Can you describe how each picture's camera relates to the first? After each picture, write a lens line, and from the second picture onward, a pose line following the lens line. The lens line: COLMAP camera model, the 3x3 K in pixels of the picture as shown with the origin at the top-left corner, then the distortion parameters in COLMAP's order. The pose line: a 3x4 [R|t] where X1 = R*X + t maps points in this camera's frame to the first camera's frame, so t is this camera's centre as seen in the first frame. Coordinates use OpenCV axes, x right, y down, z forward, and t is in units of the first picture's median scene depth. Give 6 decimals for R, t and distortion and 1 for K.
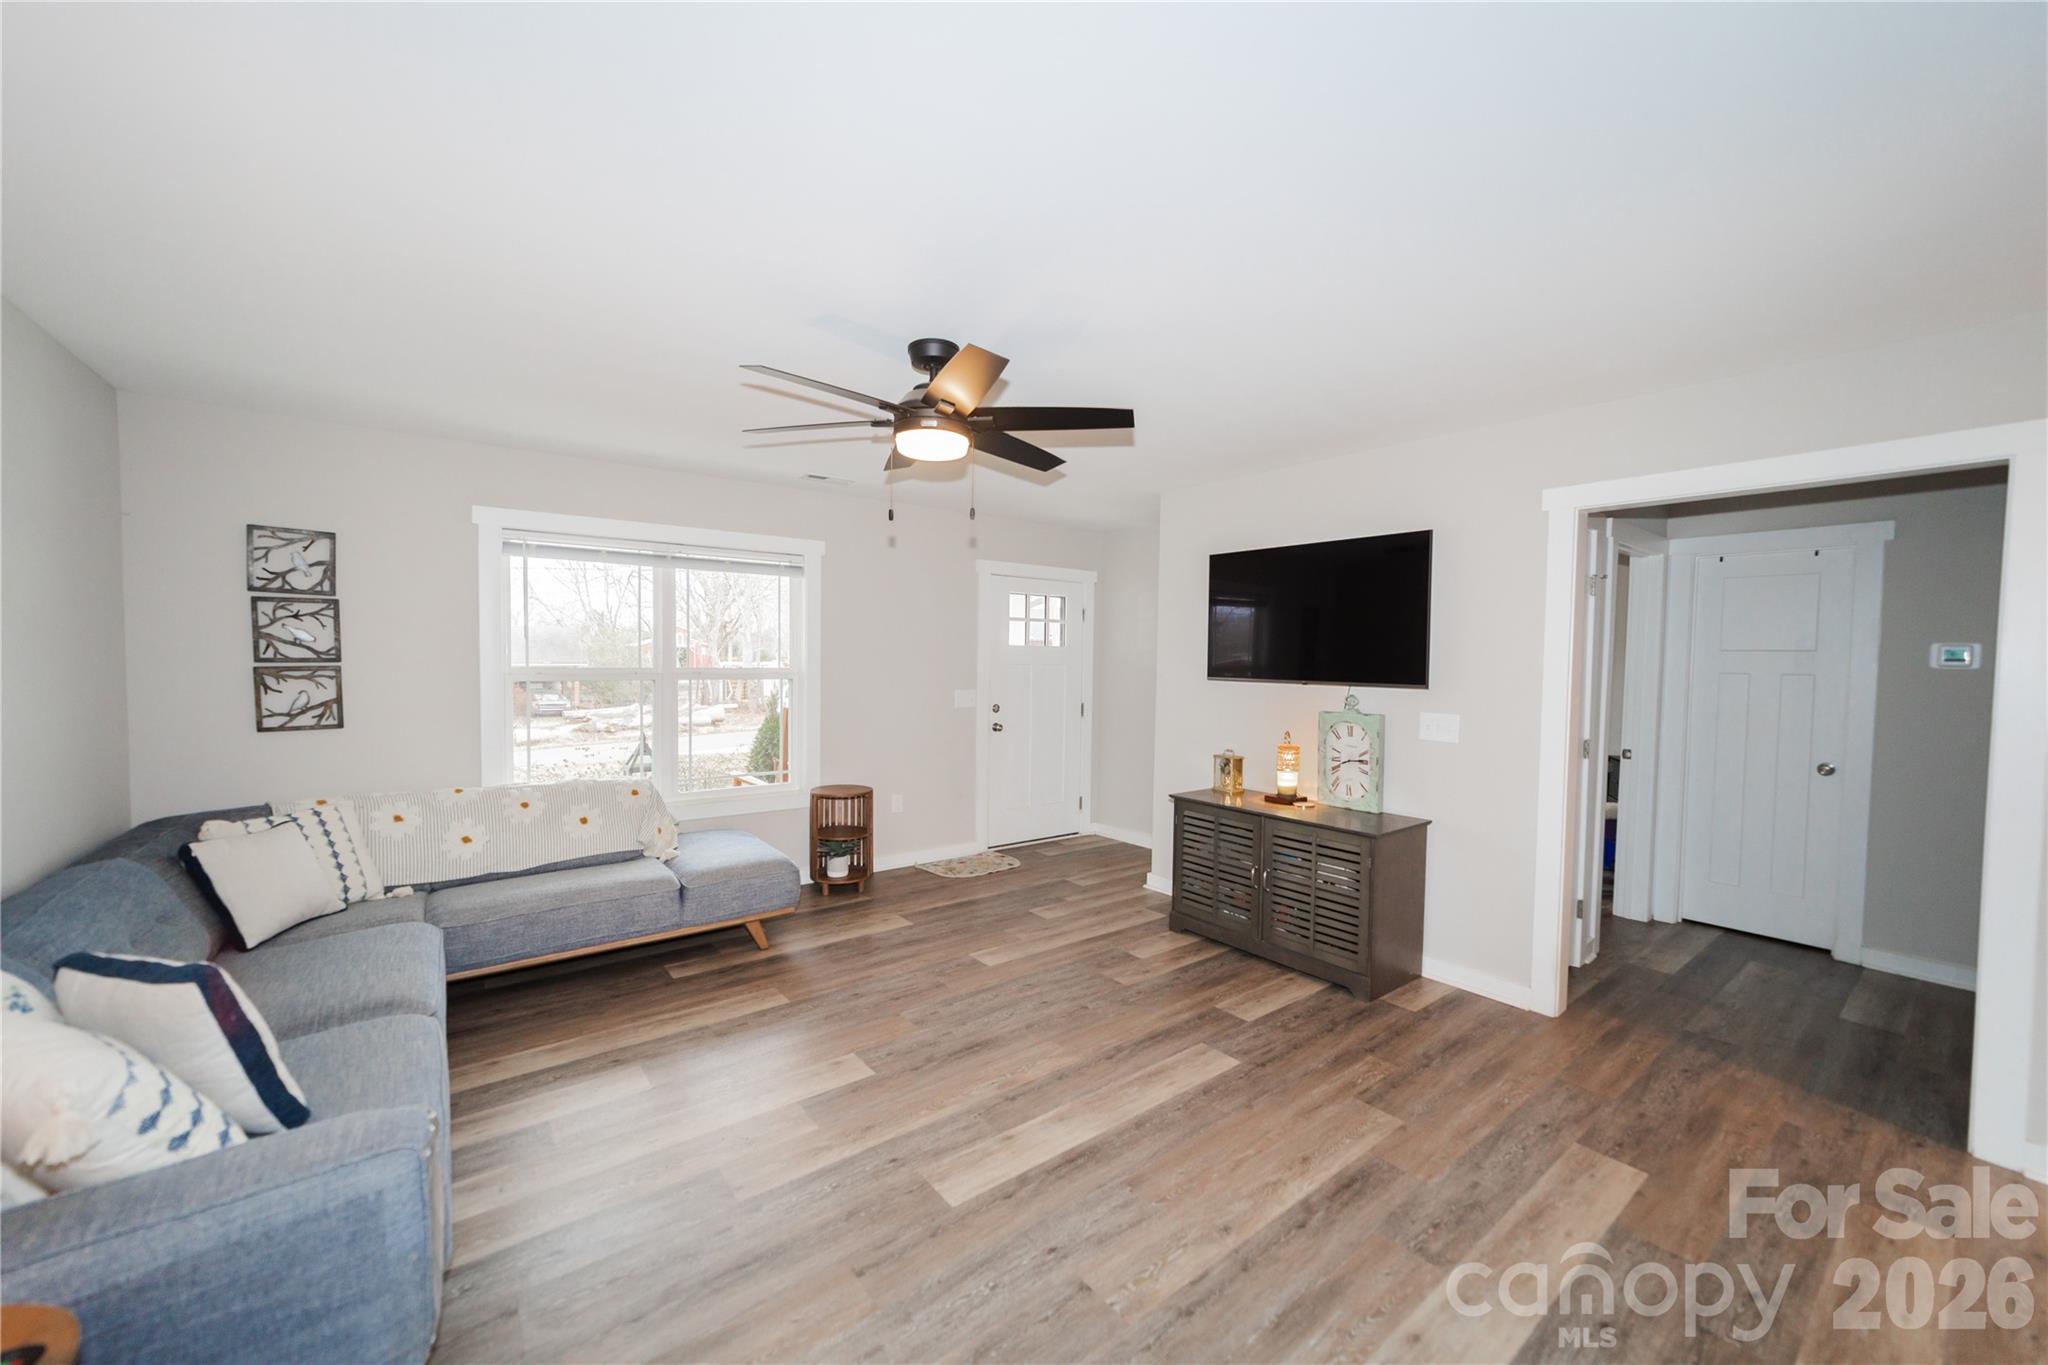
lens RADIAL K [[786.8, 0, 1036.5], [0, 786.8, 682.1], [0, 0, 1]] dist [-0.012523, 0.003511]
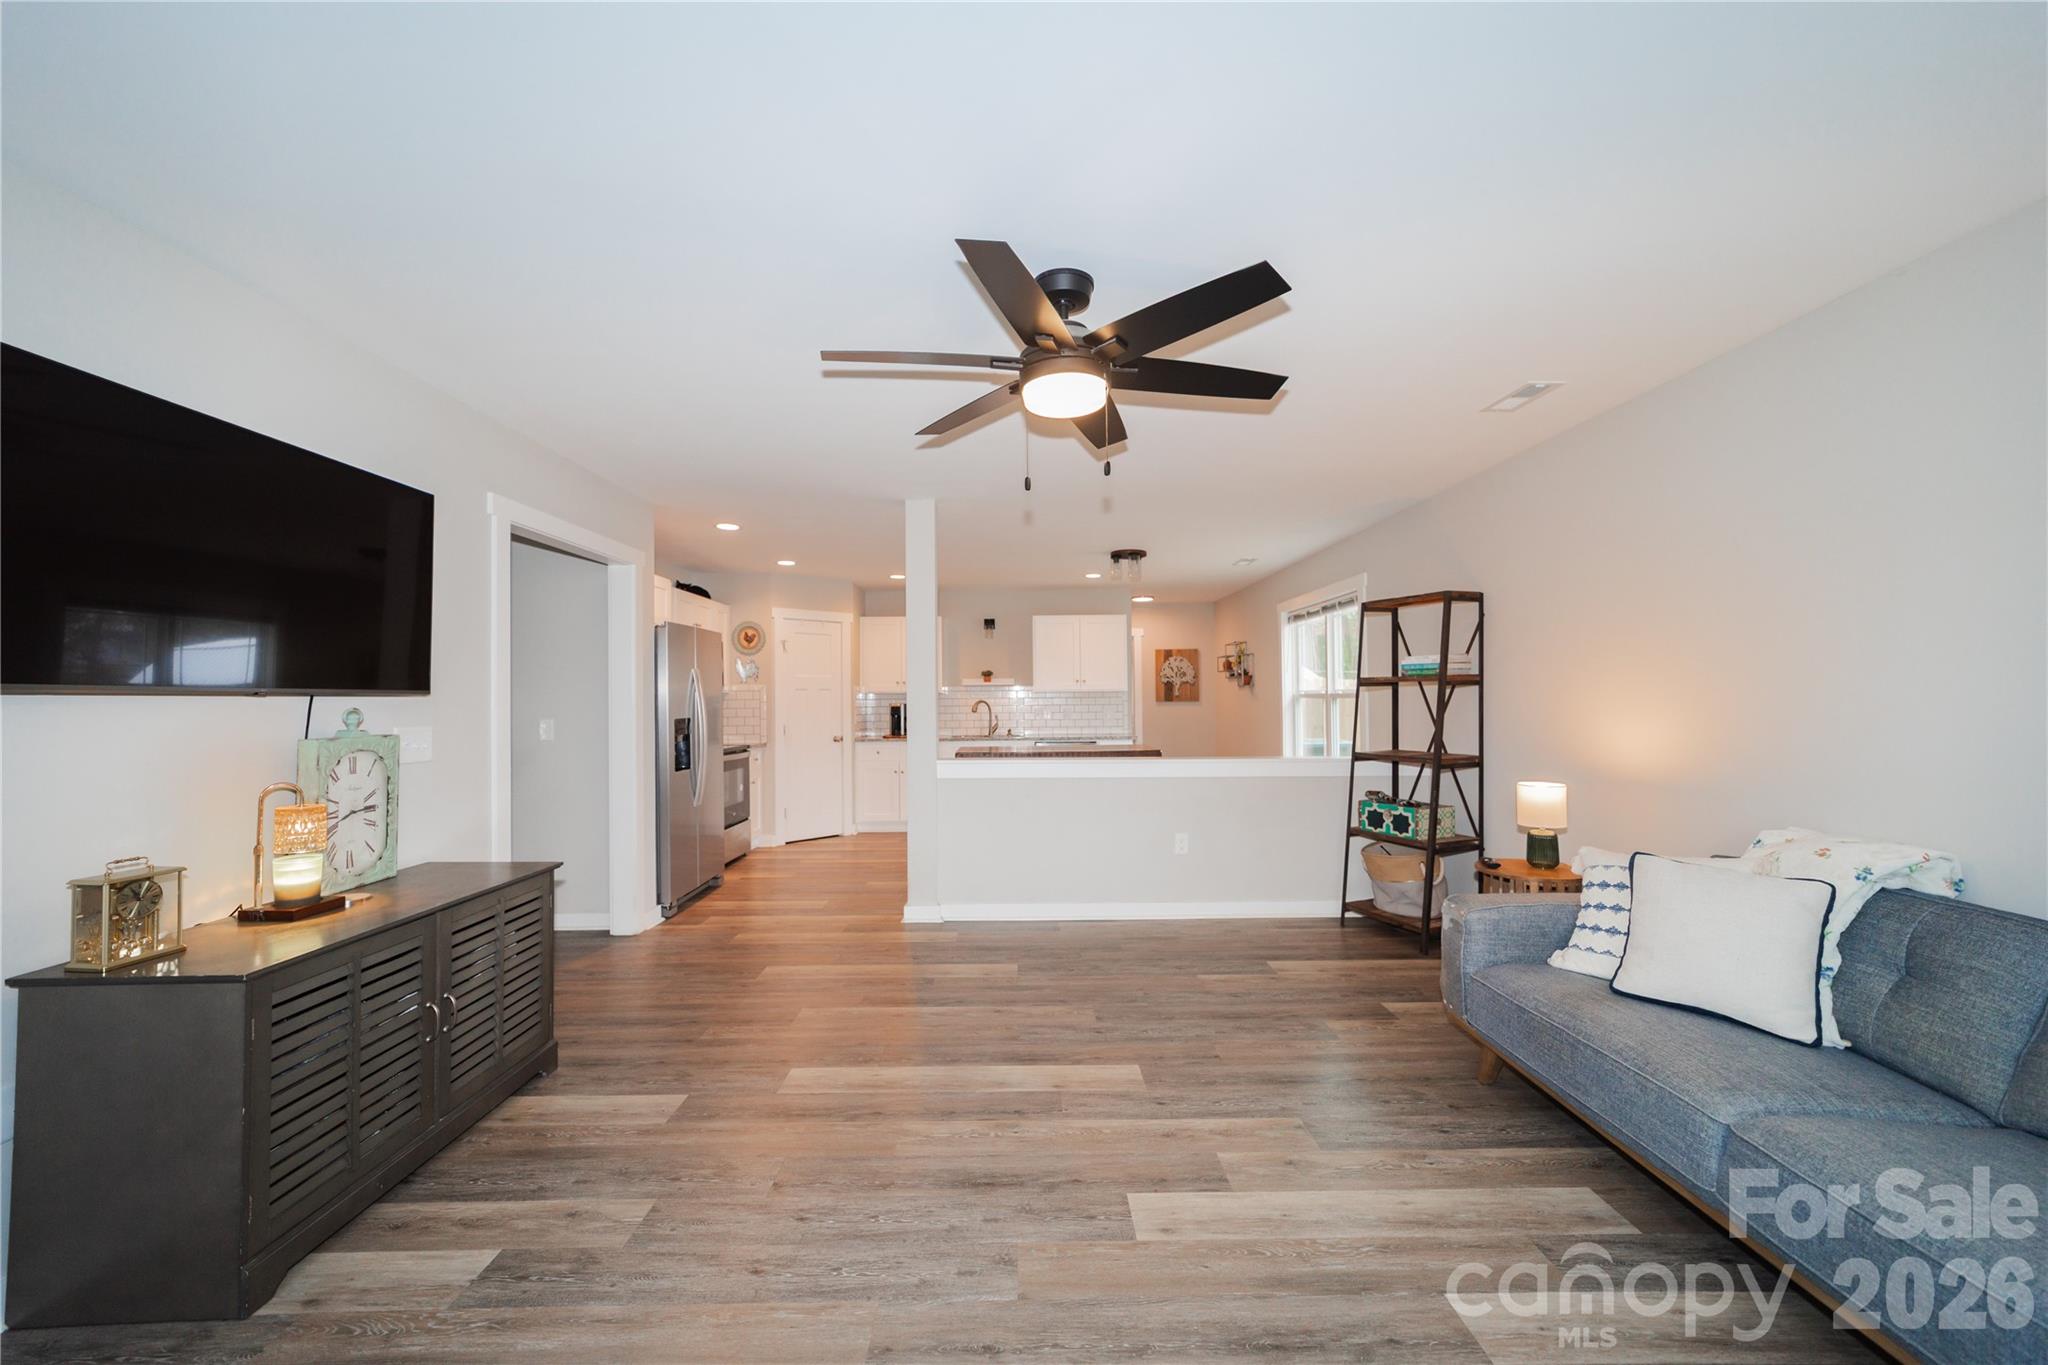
lens RADIAL K [[786.8, 0, 1025.3], [0, 786.8, 676.9], [0, 0, 1]] dist [-0.012523, 0.003511]
pose [[-0.789502, 0.013079, 0.613609, -0.451488], [0.021497, 0.999749, 0.006350, -0.001836], [-0.613372, 0.018204, -0.789585, 1.246225]]
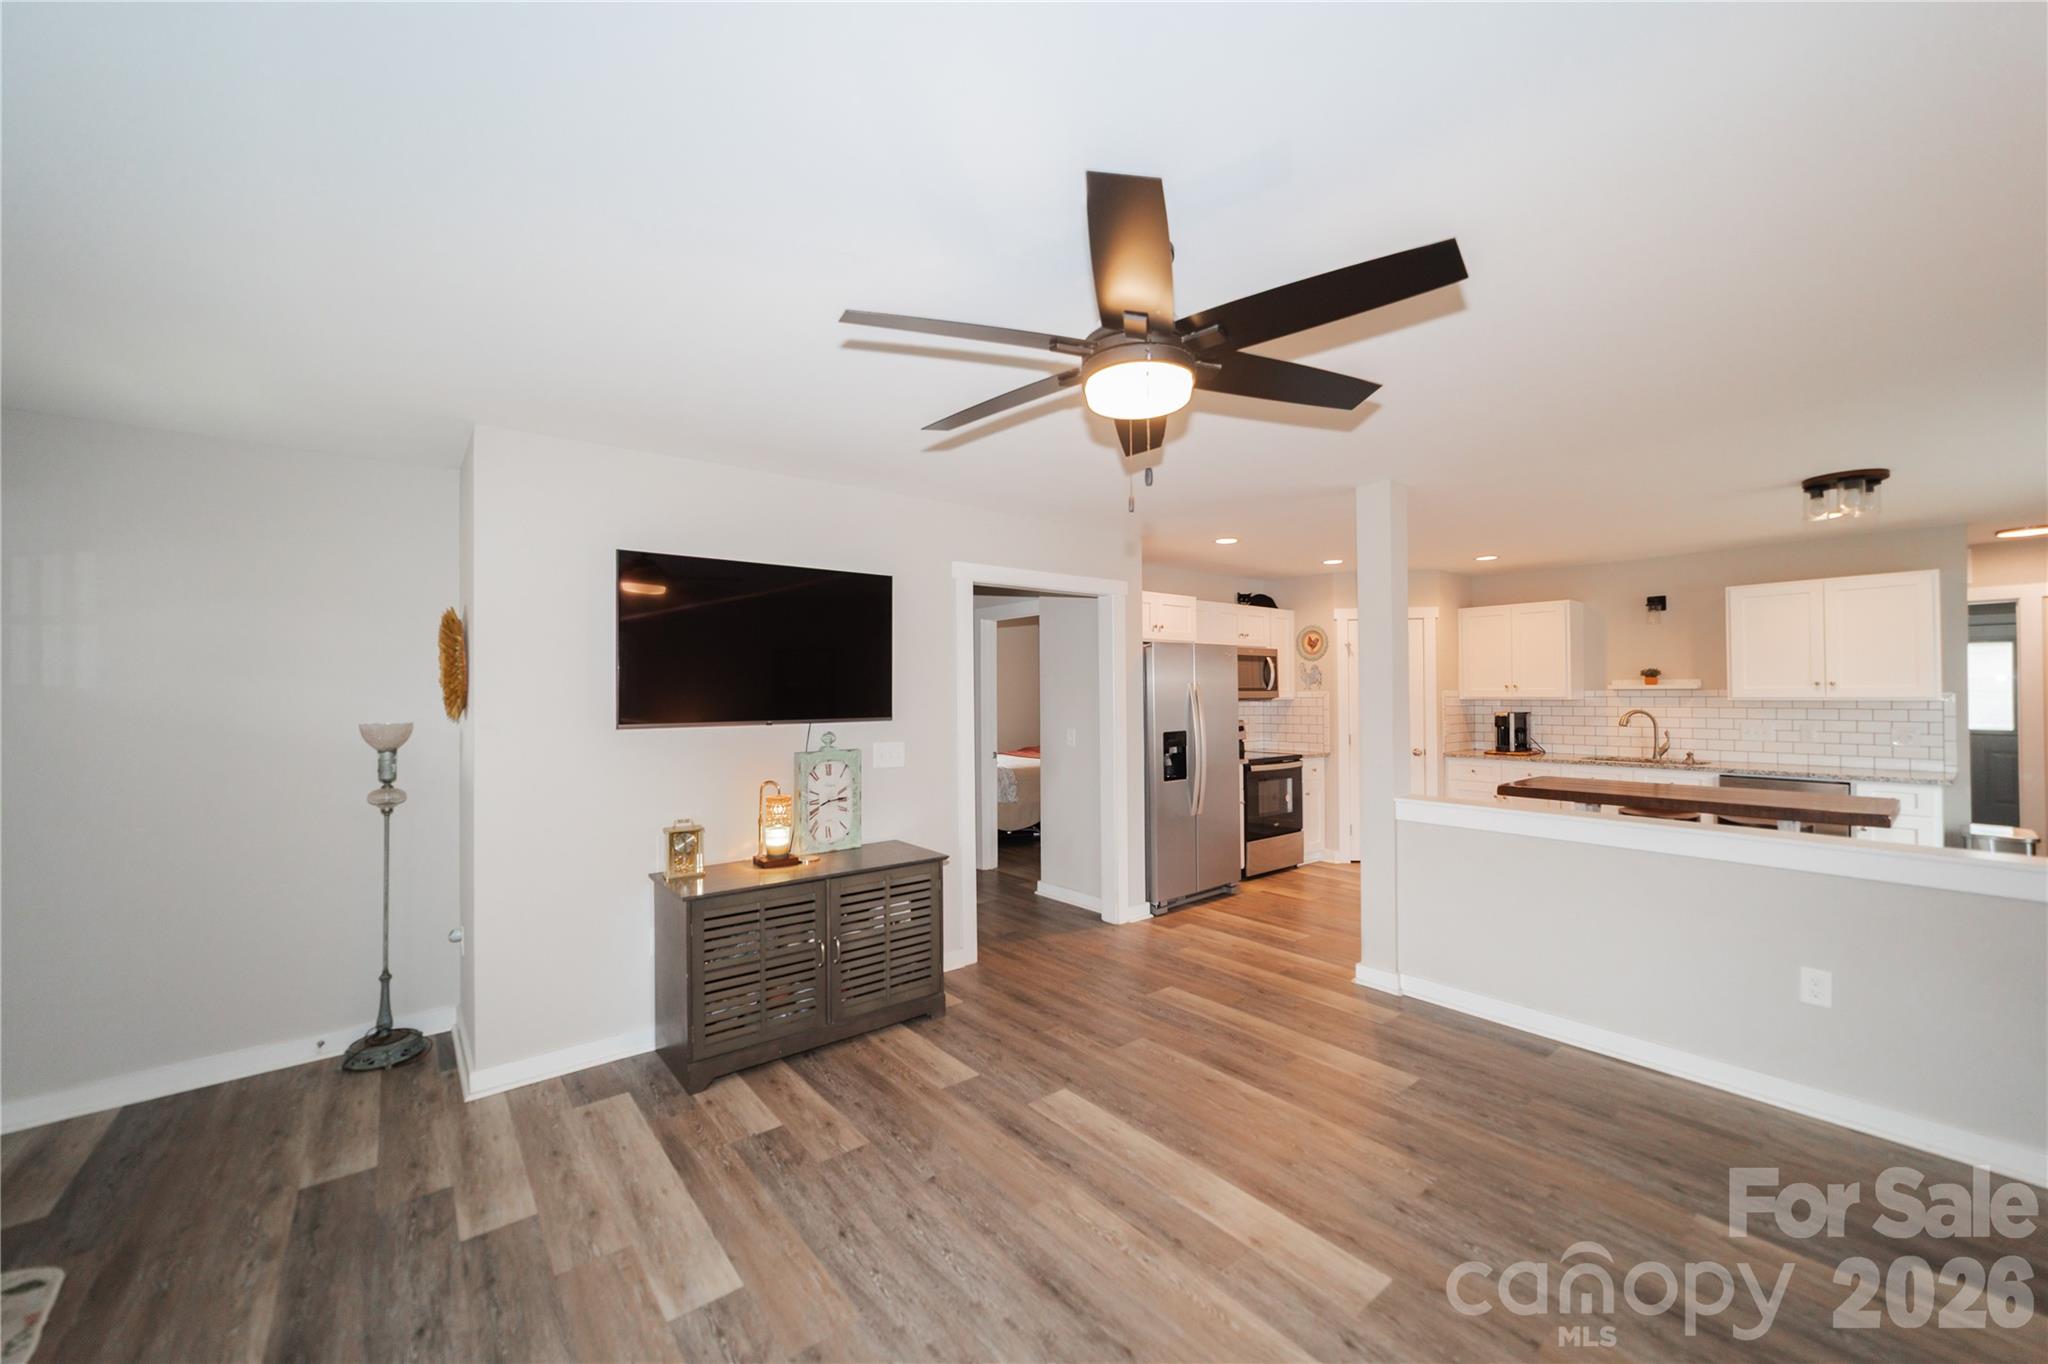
lens RADIAL K [[786.8, 0, 1020.7], [0, 786.8, 684.8], [0, 0, 1]] dist [-0.012523, 0.003511]
pose [[-0.003788, -0.002571, 0.999990, -0.598860], [0.041988, 0.999114, 0.002728, -0.036420], [-0.999111, 0.041998, -0.003677, 0.818422]]
